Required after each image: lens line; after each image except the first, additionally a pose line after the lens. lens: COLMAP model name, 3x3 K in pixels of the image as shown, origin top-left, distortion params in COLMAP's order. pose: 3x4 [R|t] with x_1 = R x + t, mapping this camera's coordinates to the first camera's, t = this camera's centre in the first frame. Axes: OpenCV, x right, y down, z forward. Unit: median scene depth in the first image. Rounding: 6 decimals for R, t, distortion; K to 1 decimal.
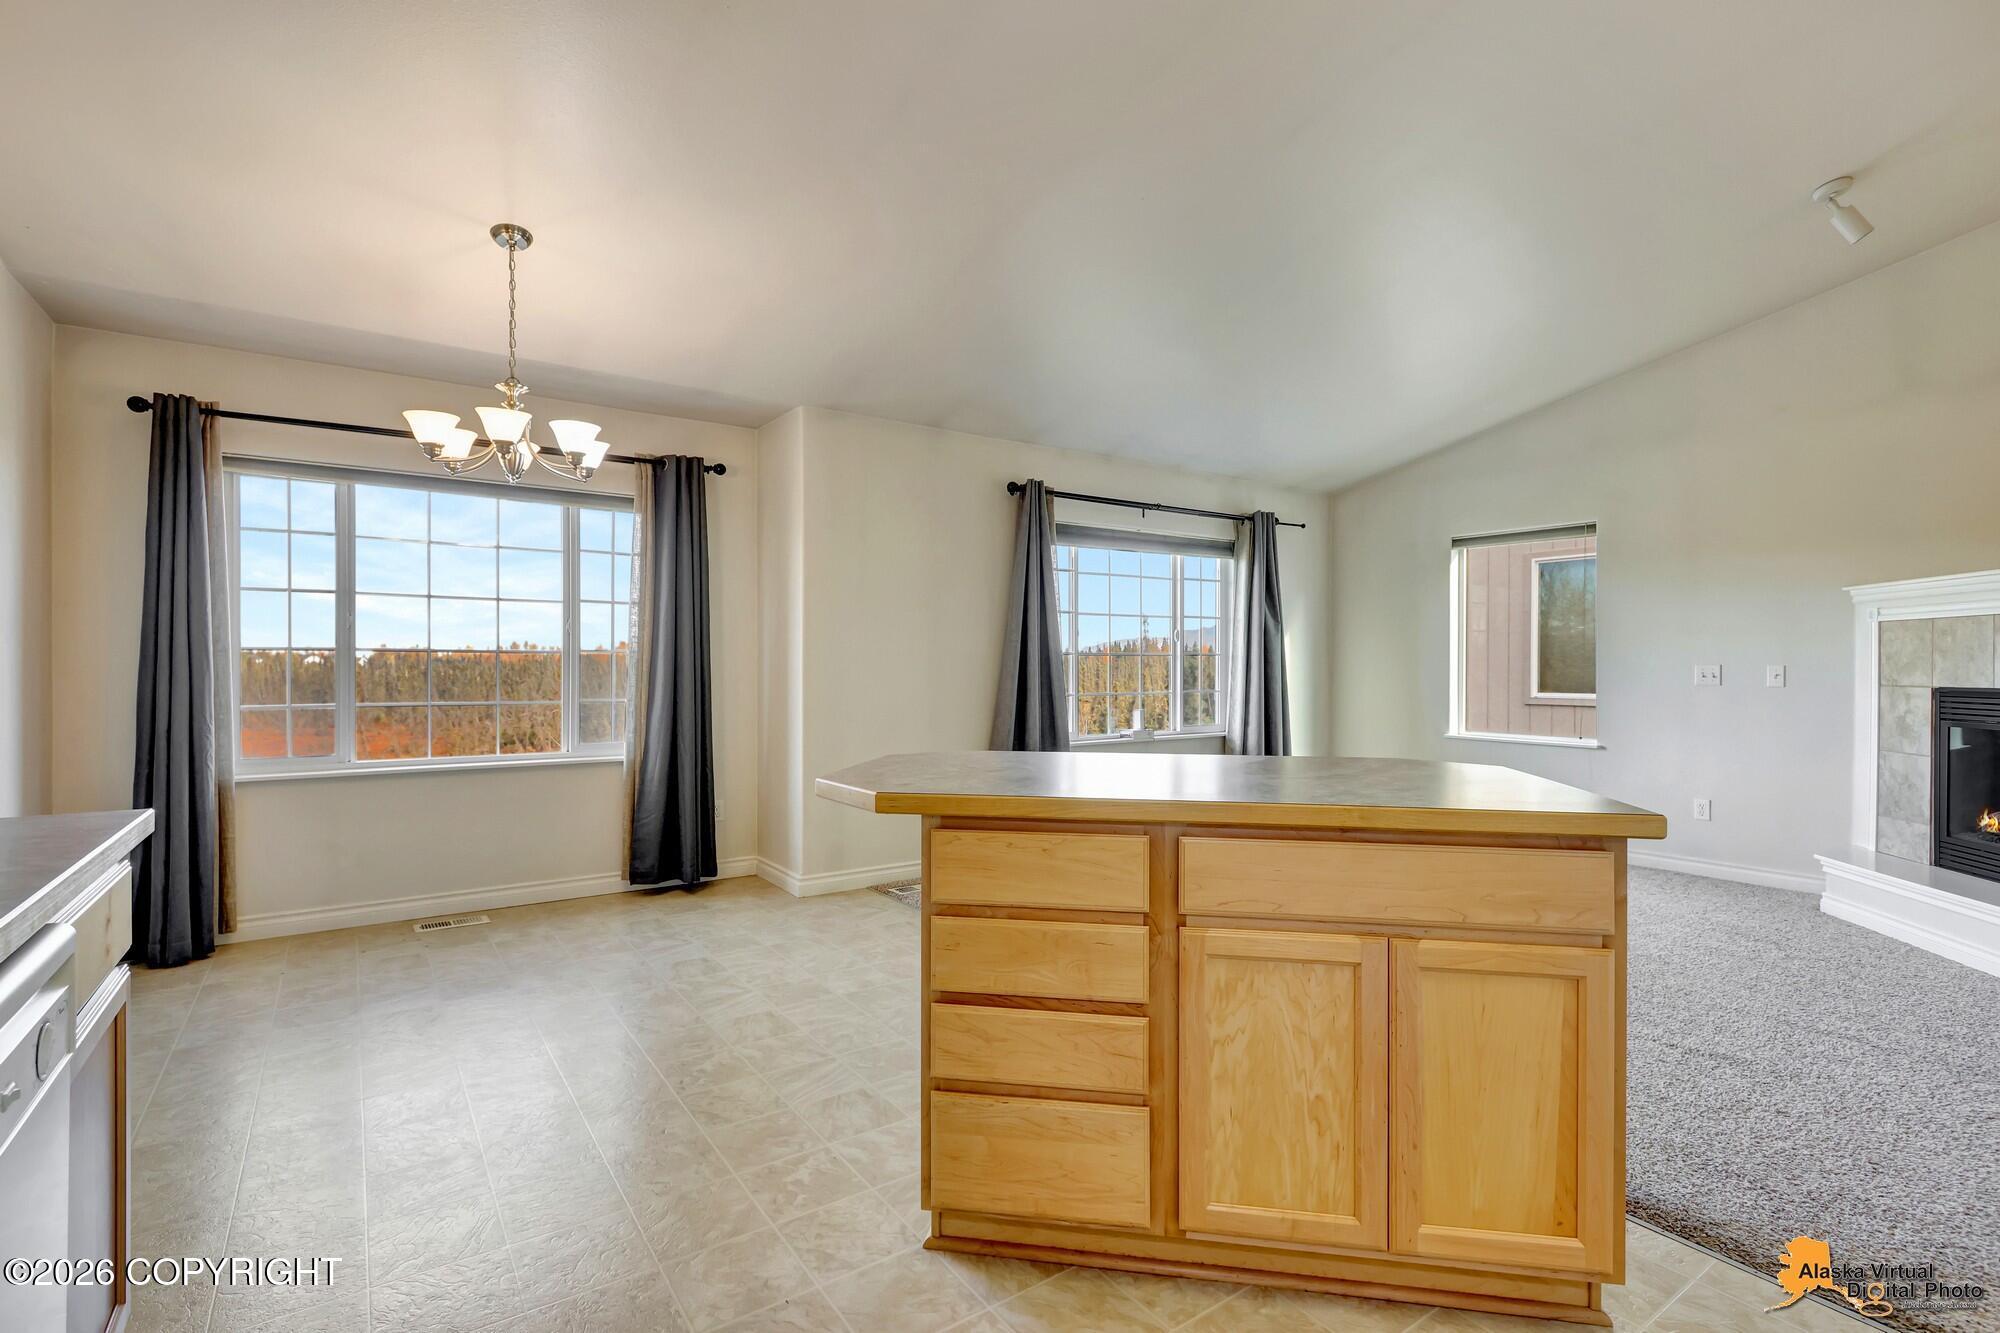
lens RADIAL K [[932.5, 0, 997.5], [0, 932.5, 669.6], [0, 0, 1]] dist [0.006347, -0.002802]
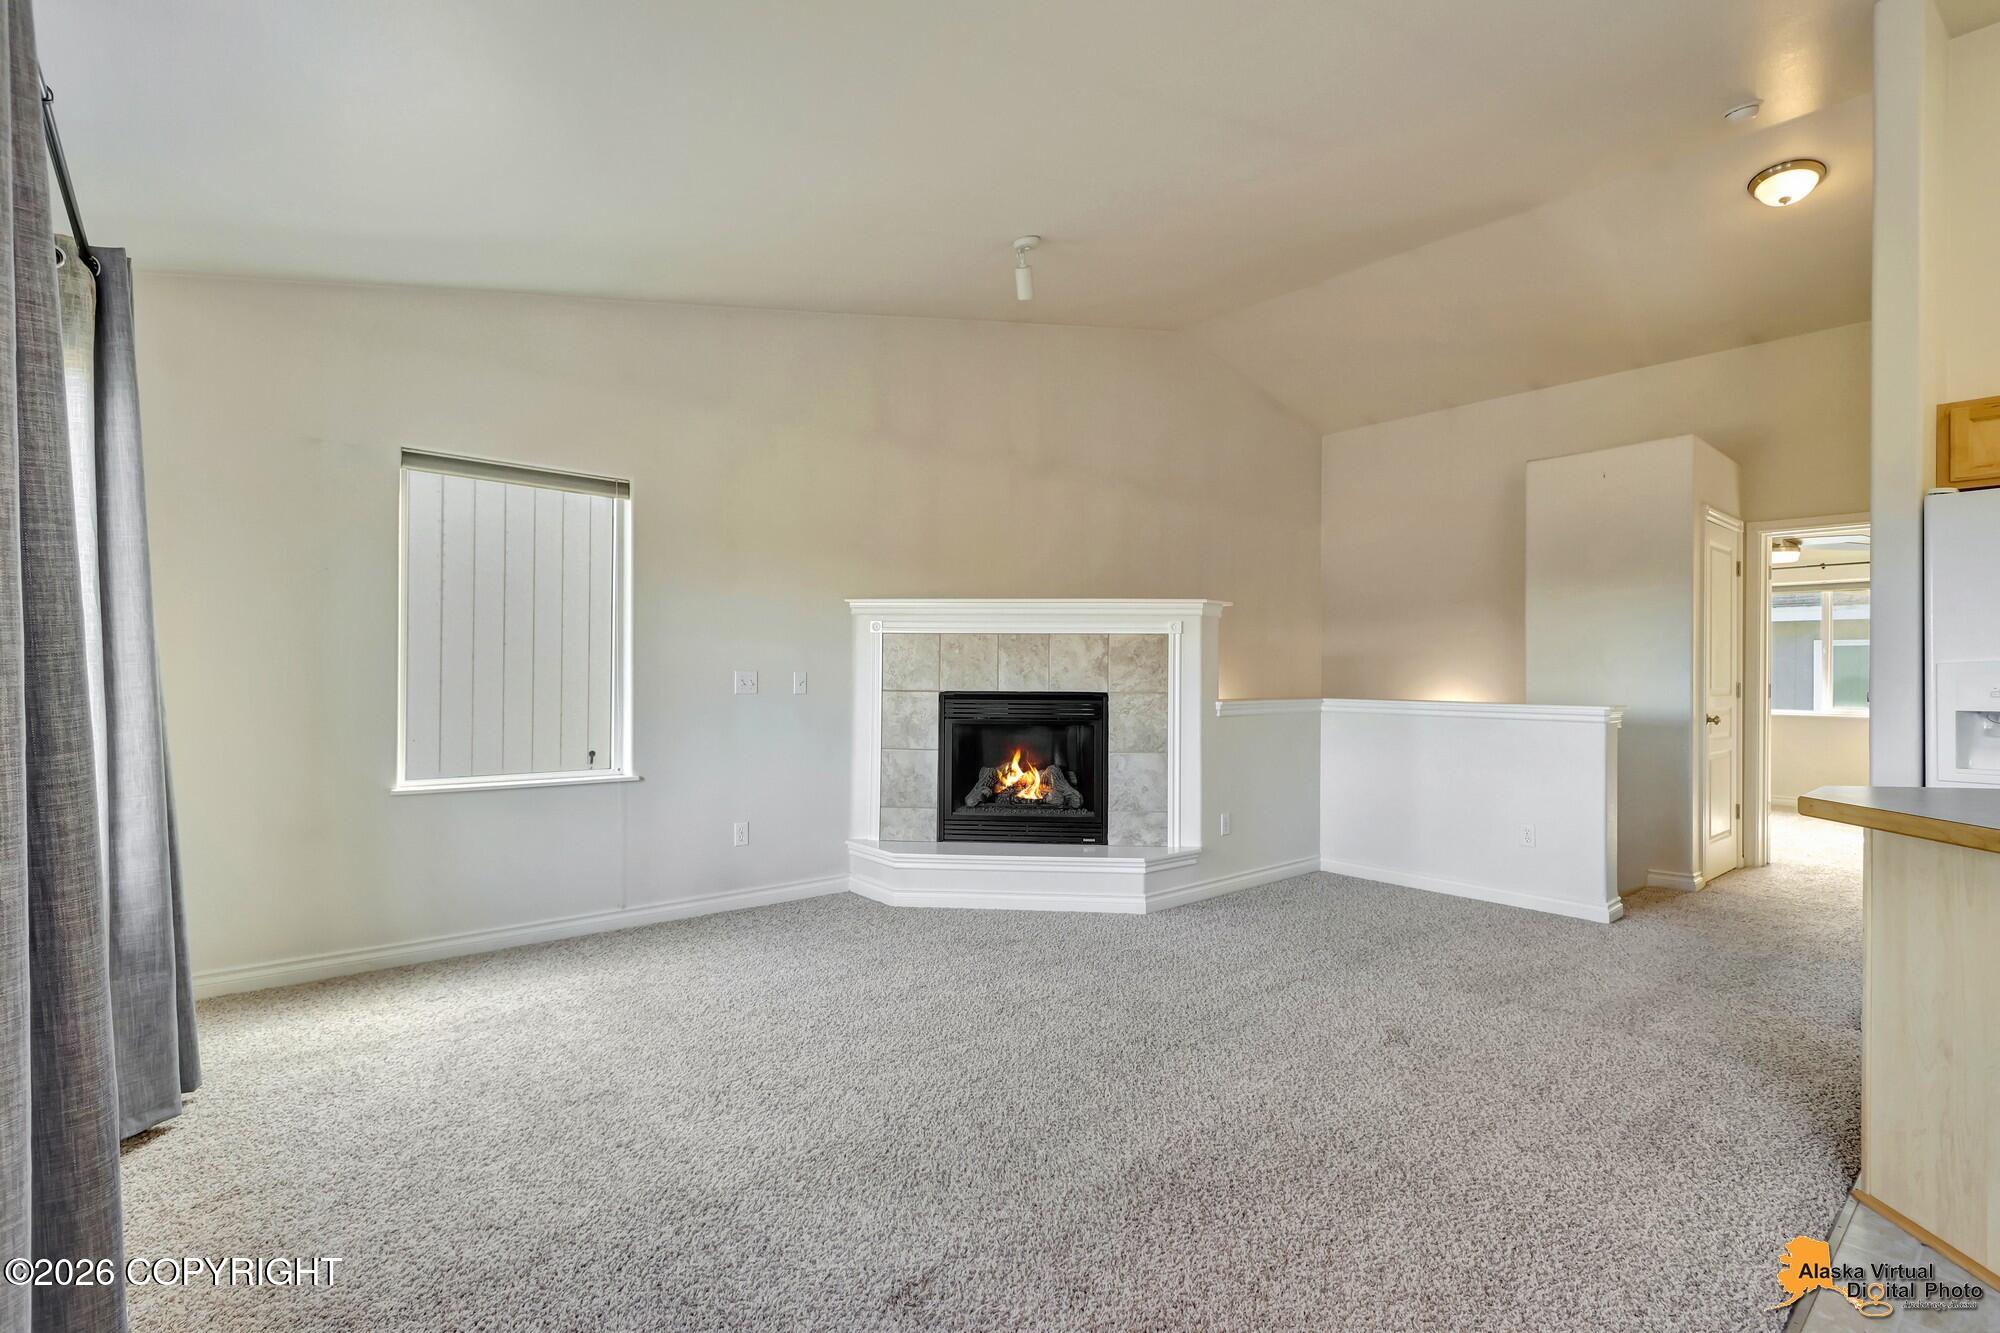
lens RADIAL K [[932.5, 0, 1005.5], [0, 932.5, 672.3], [0, 0, 1]] dist [0.006347, -0.002802]
pose [[-0.081403, 0.000997, 0.996681, -0.150672], [-0.003801, 0.999992, -0.001311, -0.003278], [-0.996674, -0.003895, -0.081399, 0.814703]]
